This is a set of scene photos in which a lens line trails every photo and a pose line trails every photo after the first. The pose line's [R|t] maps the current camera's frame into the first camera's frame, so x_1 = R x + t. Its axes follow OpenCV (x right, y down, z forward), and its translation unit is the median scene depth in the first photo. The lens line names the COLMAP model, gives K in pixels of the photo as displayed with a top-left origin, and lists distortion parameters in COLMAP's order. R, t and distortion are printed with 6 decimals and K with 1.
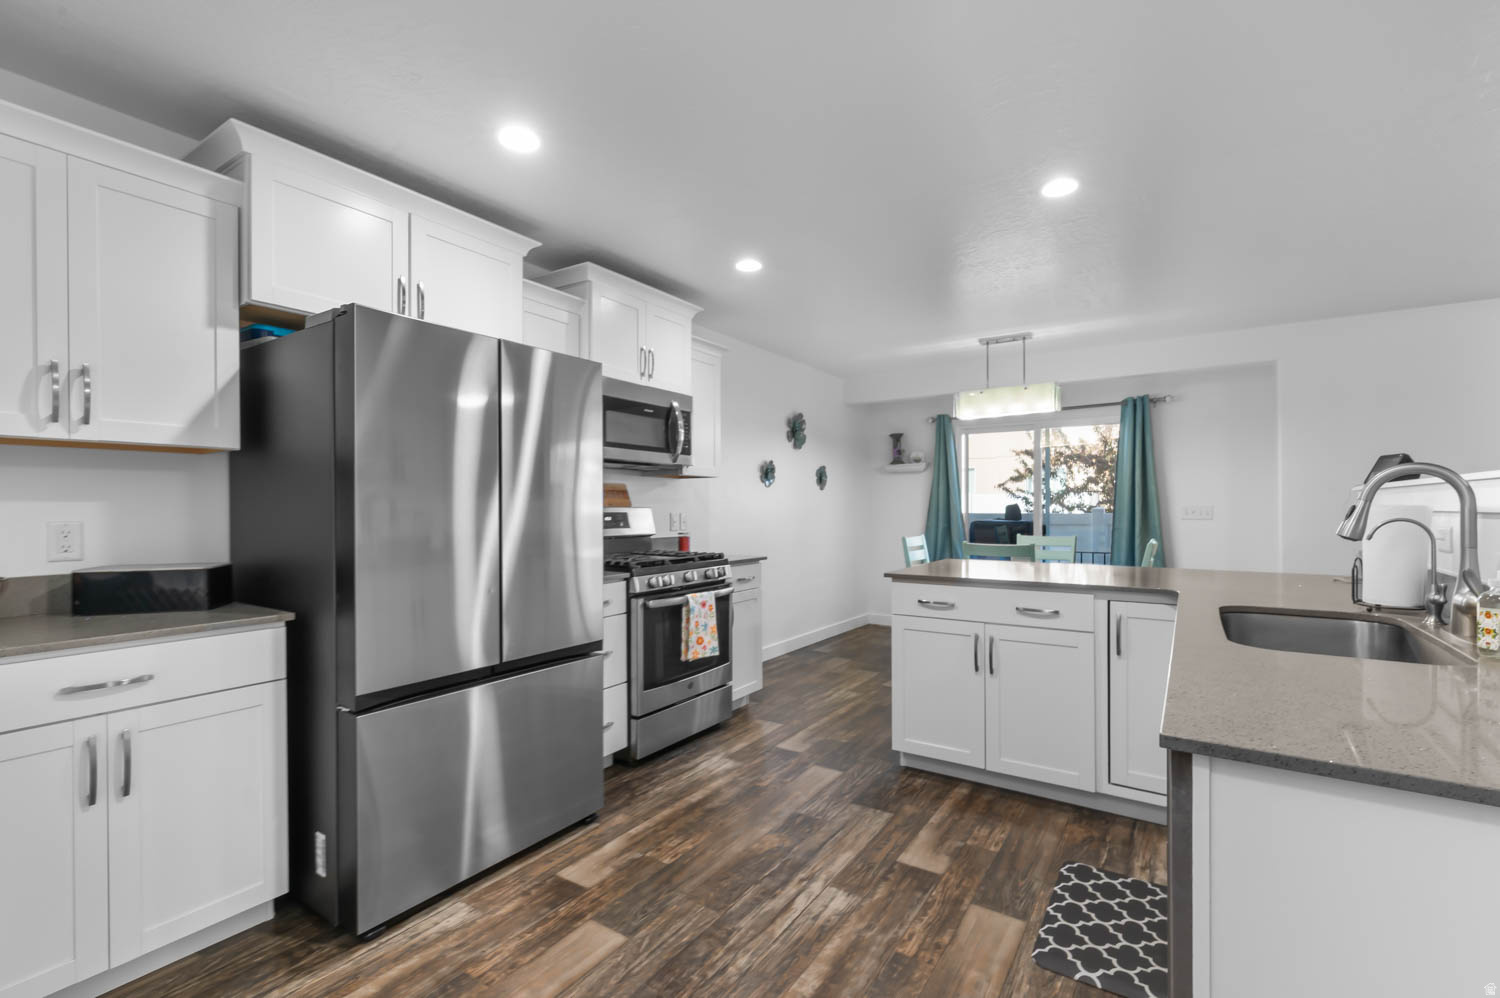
lens RADIAL K [[661.1, 0, 750.0], [0, 661.1, 499.0], [0, 0, 1]] dist [-0.001721, -0.001275]
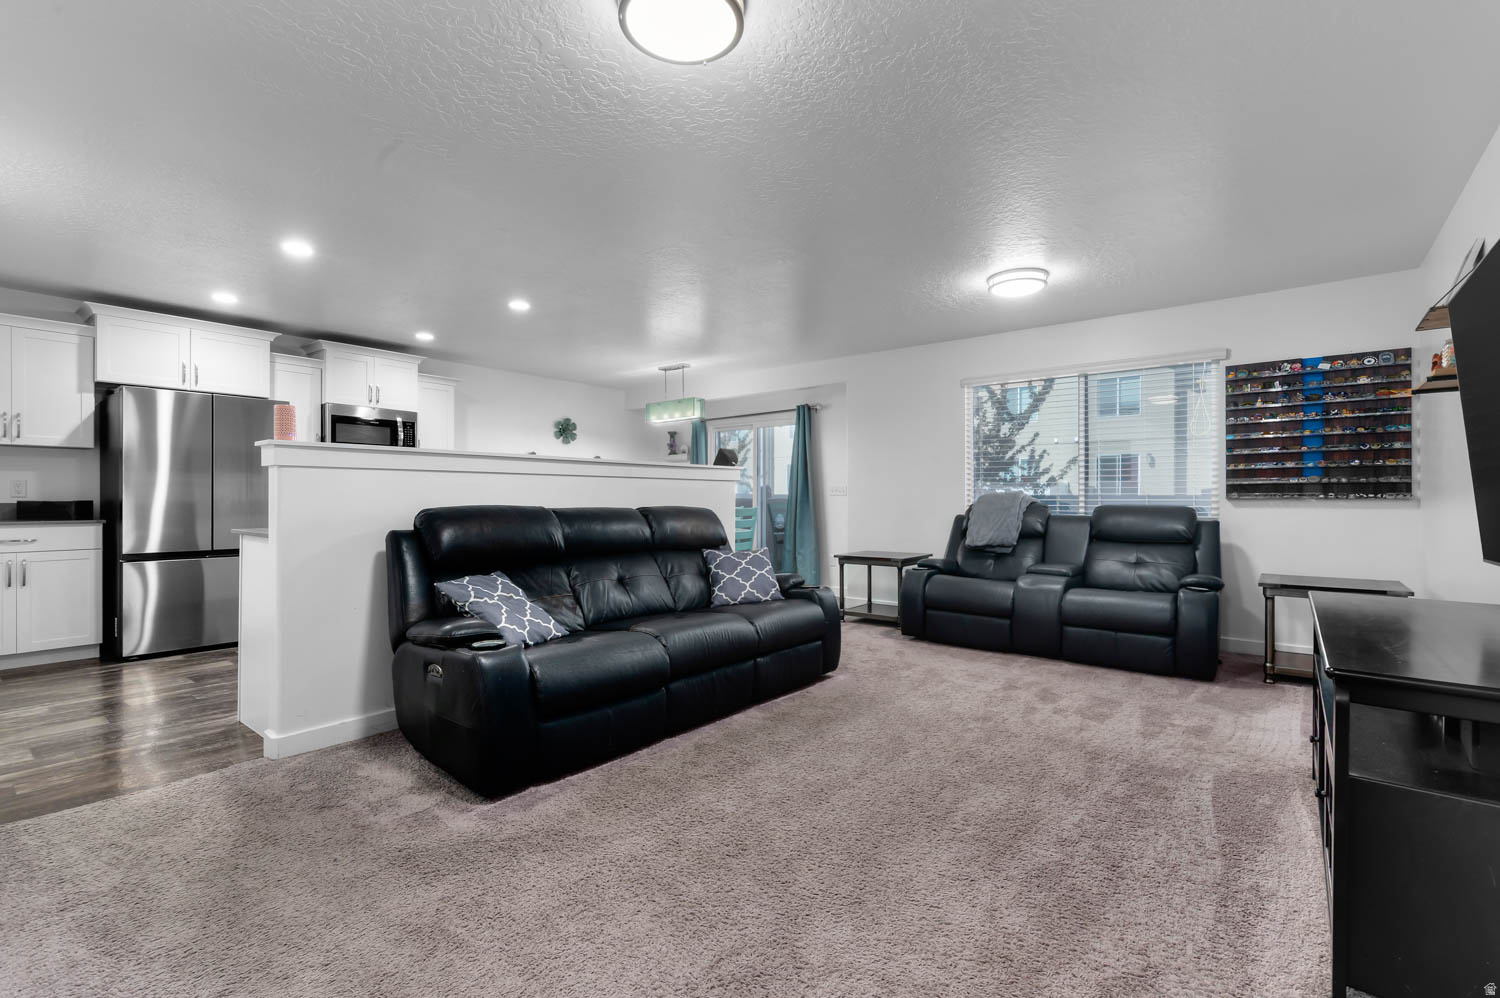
lens RADIAL K [[652.5, 0, 744.5], [0, 652.5, 496.3], [0, 0, 1]] dist [0.001186, 0.000191]
pose [[0.994748, 0.007029, -0.102110, 1.503999], [-0.005794, 0.999907, 0.012385, 0.043409], [0.102188, -0.011729, 0.994696, -0.883566]]
